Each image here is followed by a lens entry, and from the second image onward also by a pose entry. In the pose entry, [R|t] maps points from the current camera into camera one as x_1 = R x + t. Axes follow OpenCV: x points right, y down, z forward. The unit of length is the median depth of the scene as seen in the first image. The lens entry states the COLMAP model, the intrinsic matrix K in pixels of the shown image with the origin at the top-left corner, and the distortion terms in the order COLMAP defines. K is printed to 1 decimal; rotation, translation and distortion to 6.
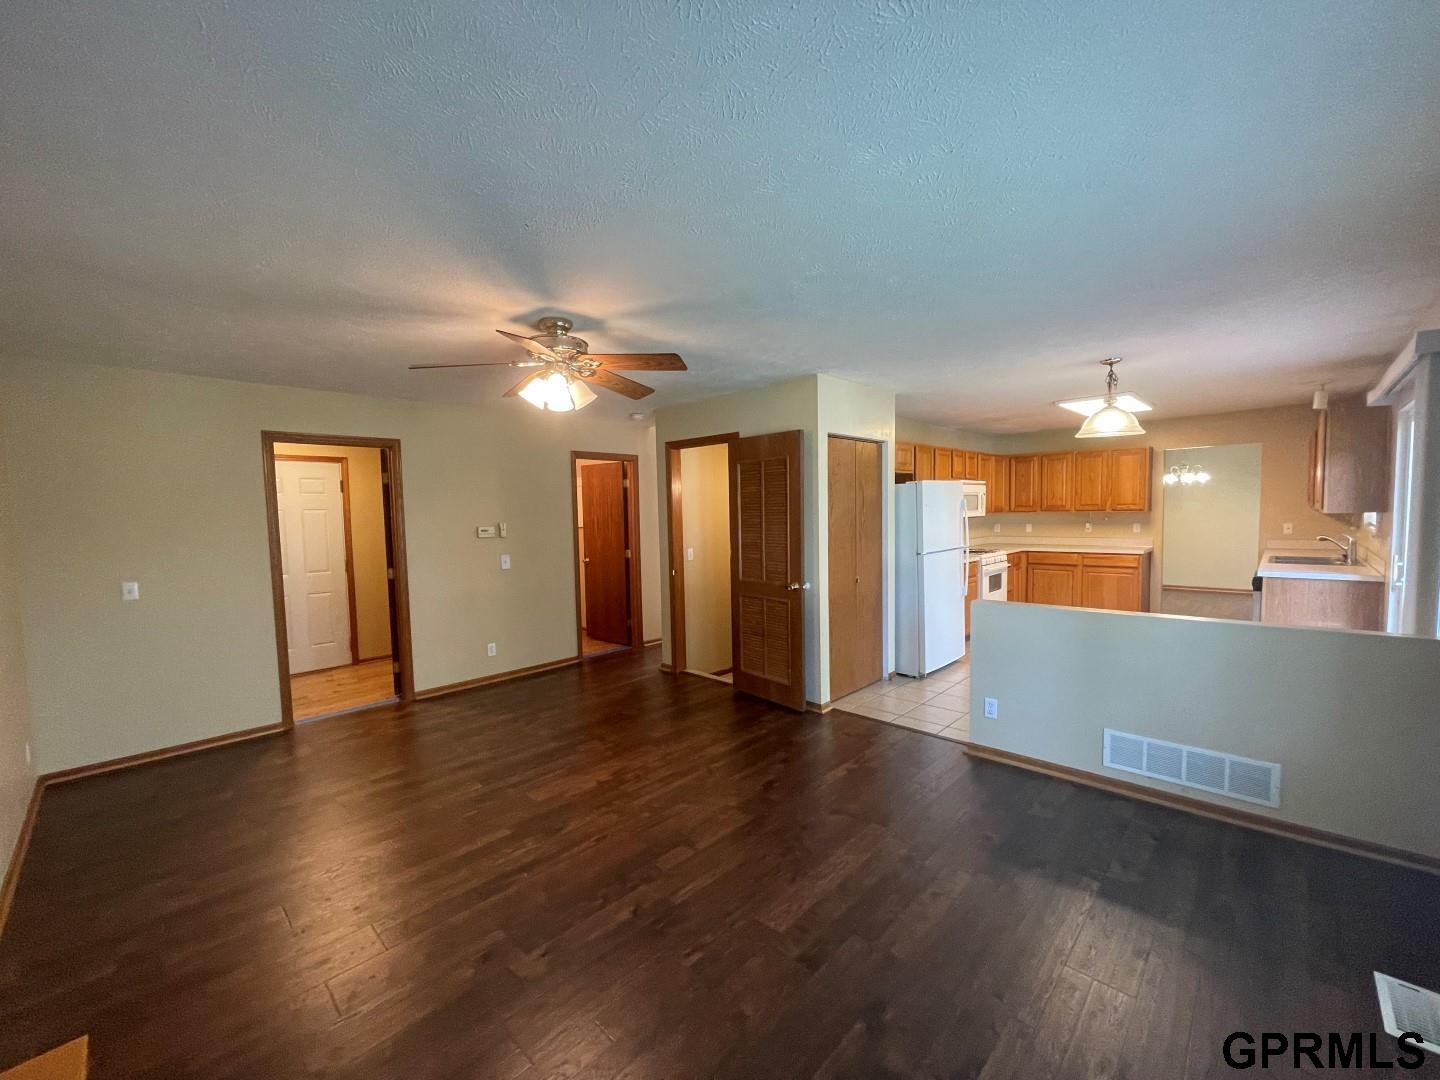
lens RADIAL K [[580.0, 0, 718.5], [0, 580.0, 545.9], [0, 0, 1]] dist [-0.000854, -0.000037]
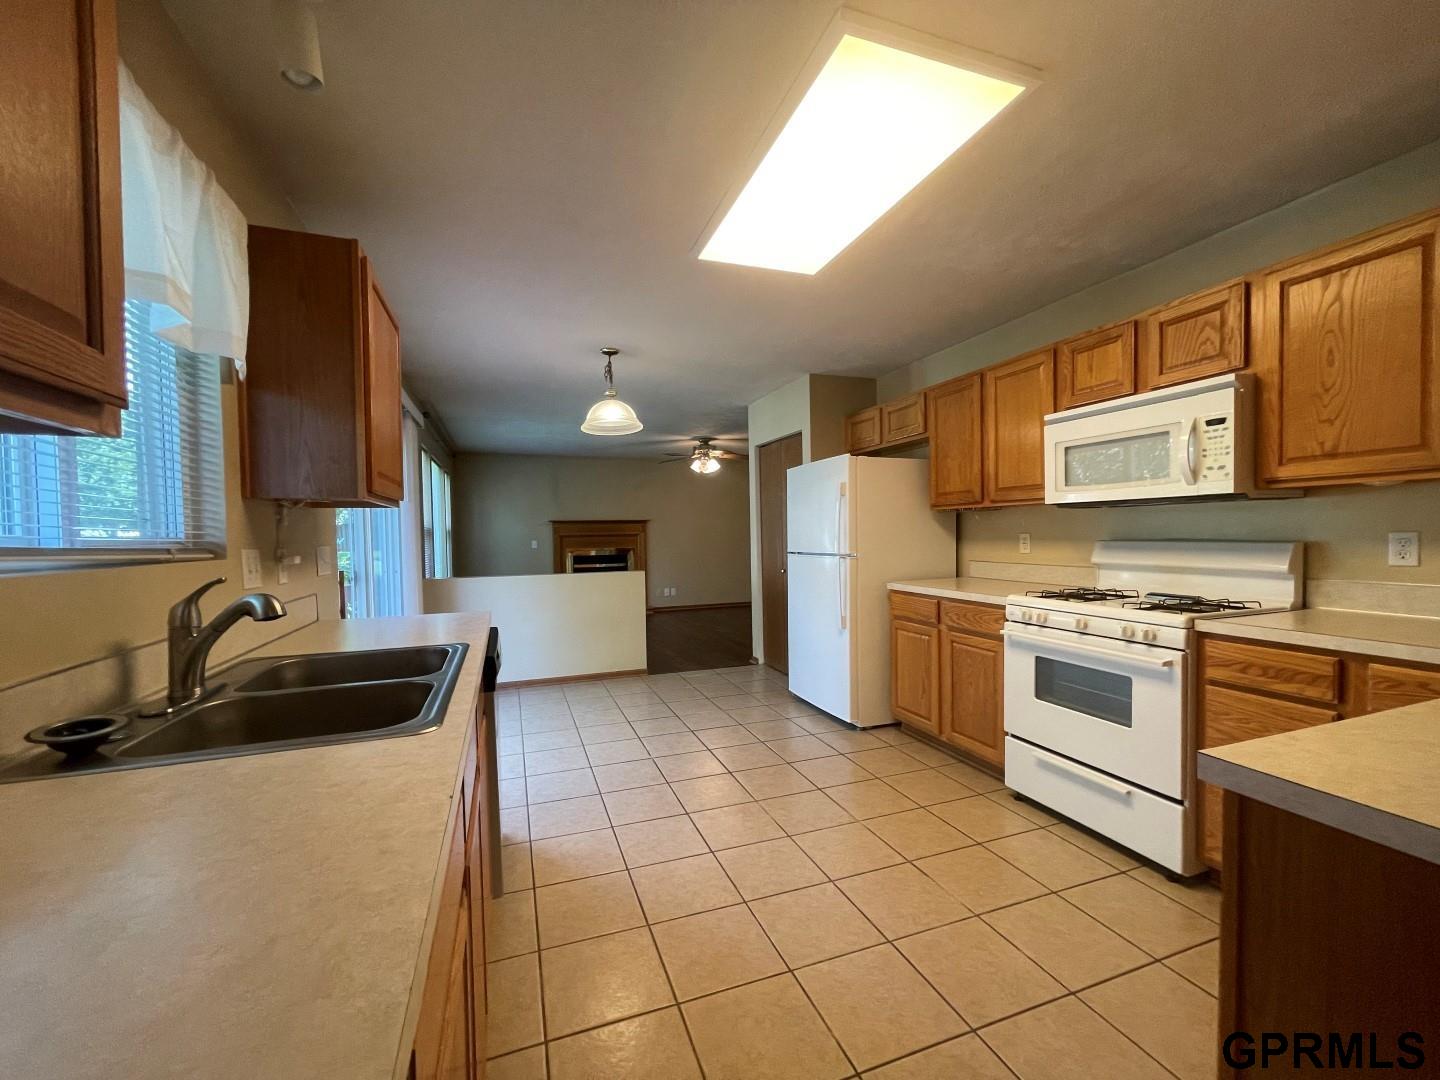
lens RADIAL K [[580.9, 0, 713.4], [0, 580.9, 550.4], [0, 0, 1]] dist [-0.001614, -0.000002]
pose [[-0.439889, 0.063591, -0.895798, 1.260560], [-0.021432, 0.996462, 0.081261, -0.062552], [0.897797, 0.054944, -0.436970, 1.356440]]
